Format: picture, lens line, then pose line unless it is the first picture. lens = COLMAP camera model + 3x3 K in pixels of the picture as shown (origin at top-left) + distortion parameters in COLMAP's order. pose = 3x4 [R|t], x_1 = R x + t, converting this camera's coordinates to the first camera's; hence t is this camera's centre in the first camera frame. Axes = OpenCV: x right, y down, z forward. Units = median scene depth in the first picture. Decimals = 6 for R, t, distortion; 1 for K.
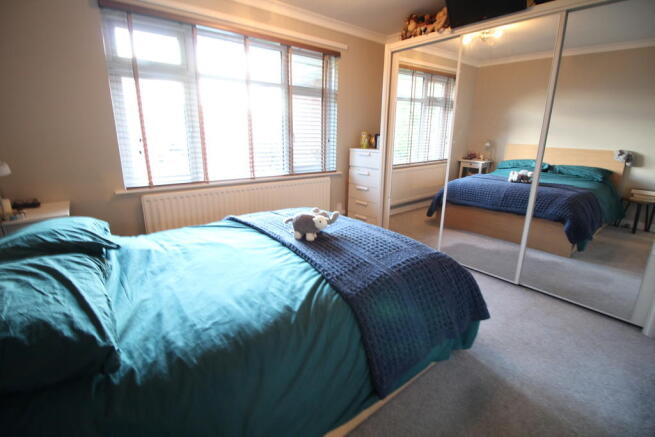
lens RADIAL K [[298.0, 0, 327.5], [0, 298.0, 218.5], [0, 0, 1]] dist [-0.040607, -0.000492]
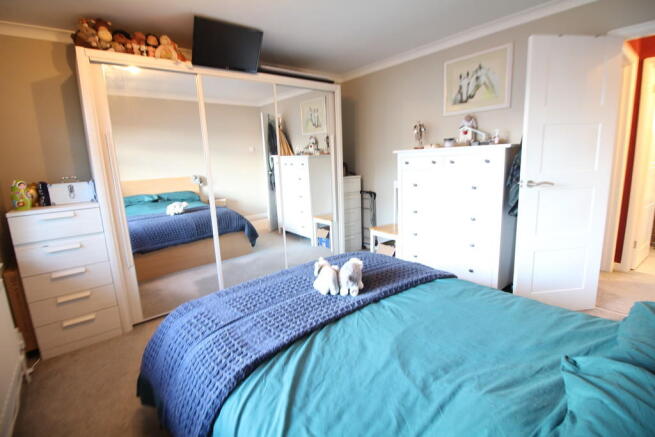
lens RADIAL K [[298.0, 0, 327.5], [0, 298.0, 218.5], [0, 0, 1]] dist [-0.040607, -0.000492]
pose [[-0.009123, -0.208968, 0.977880, -0.545871], [0.314435, 0.927716, 0.201182, -0.204664], [-0.949235, 0.309315, 0.057244, 0.591222]]
